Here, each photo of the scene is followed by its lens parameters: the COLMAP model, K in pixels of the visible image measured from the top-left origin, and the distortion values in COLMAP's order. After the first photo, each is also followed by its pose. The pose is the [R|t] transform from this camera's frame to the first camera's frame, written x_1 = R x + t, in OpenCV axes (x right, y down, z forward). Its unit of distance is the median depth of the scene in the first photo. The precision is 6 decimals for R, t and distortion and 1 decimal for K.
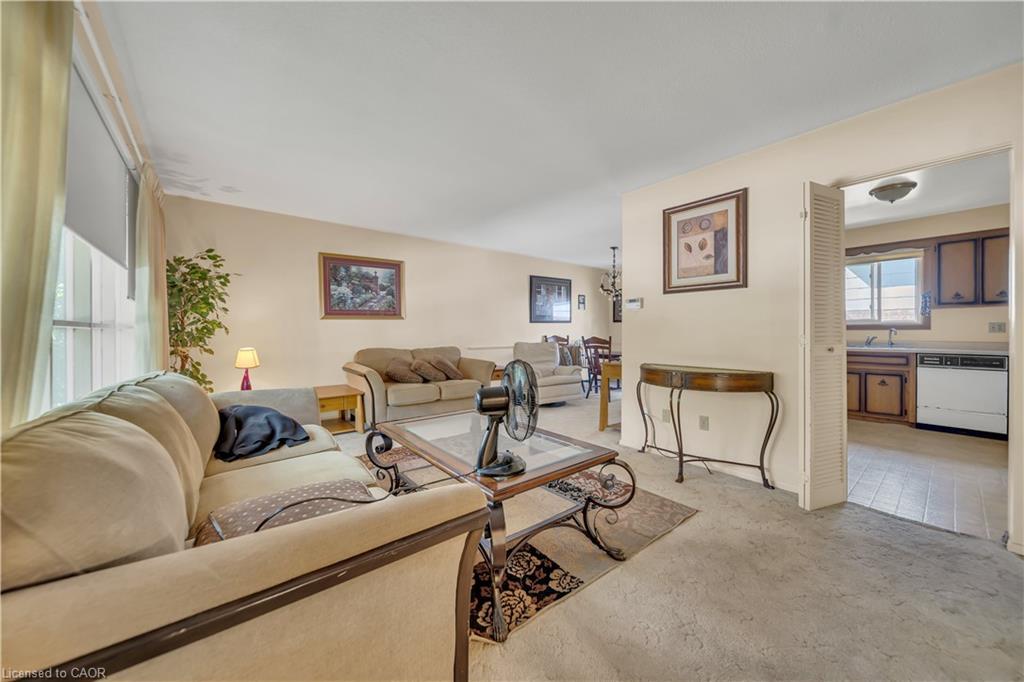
lens RADIAL K [[367.3, 0, 515.3], [0, 367.3, 335.6], [0, 0, 1]] dist [0.001736, 0.000139]
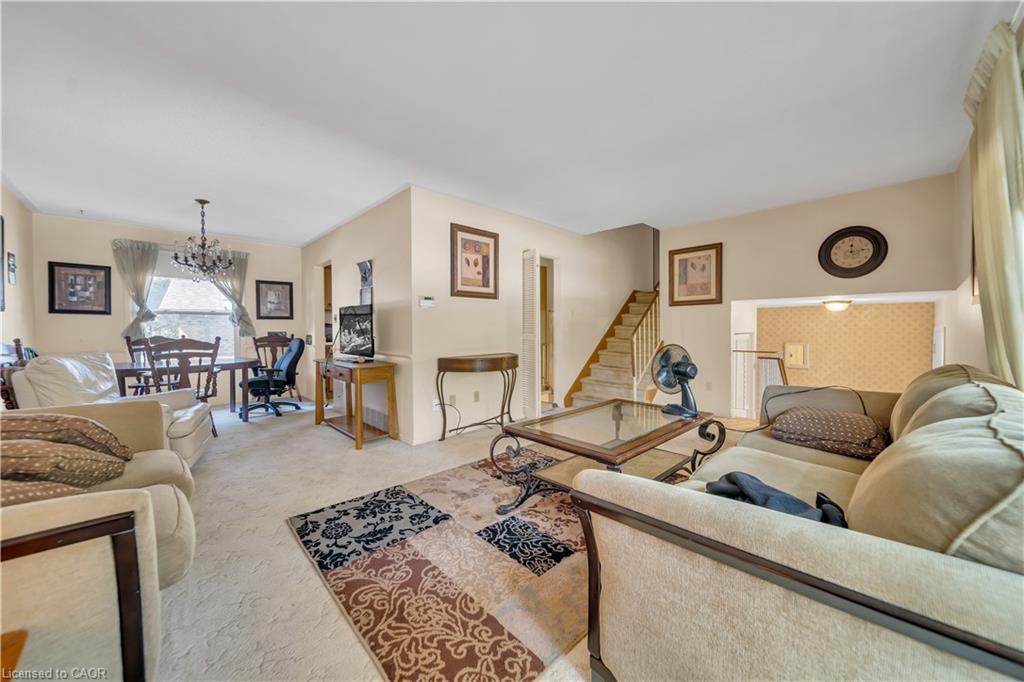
lens RADIAL K [[367.3, 0, 515.3], [0, 367.3, 335.6], [0, 0, 1]] dist [0.001736, 0.000139]
pose [[-0.085459, -0.021573, 0.996108, -0.799283], [0.016886, 0.999591, 0.023097, -0.012021], [-0.996199, 0.018794, -0.085060, 0.937889]]
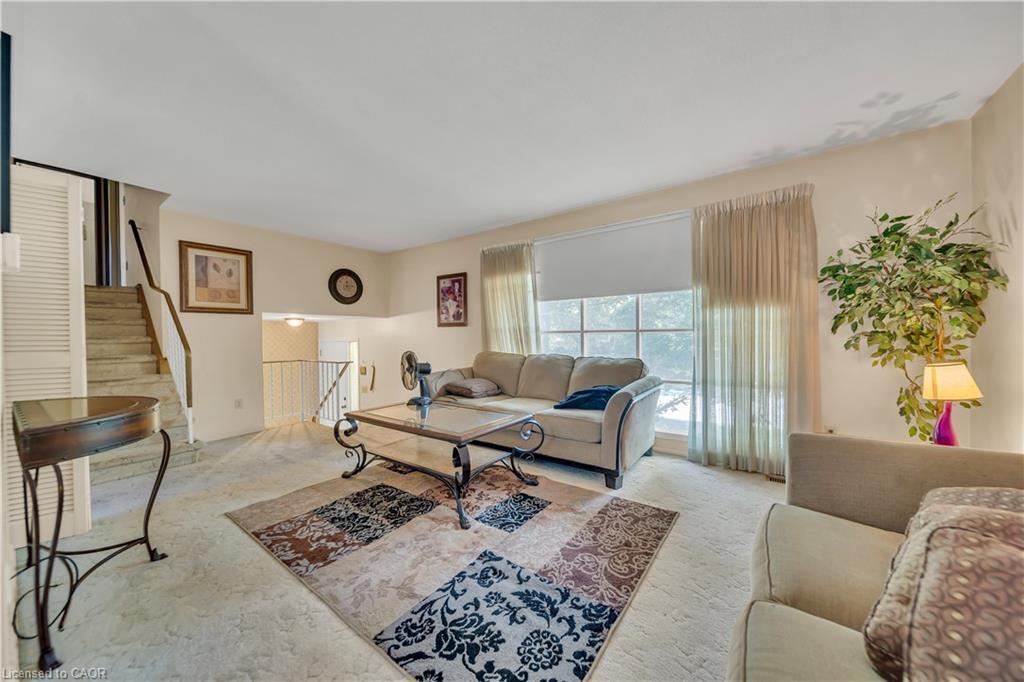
lens RADIAL K [[354.0, 0, 512.0], [0, 354.0, 341.0], [0, 0, 1]] dist [-0.000633, -0.000026]
pose [[-0.968558, 0.013775, -0.248404, -0.026952], [0.007920, 0.999667, 0.024555, -0.015851], [0.248660, 0.021816, -0.968345, 1.557953]]
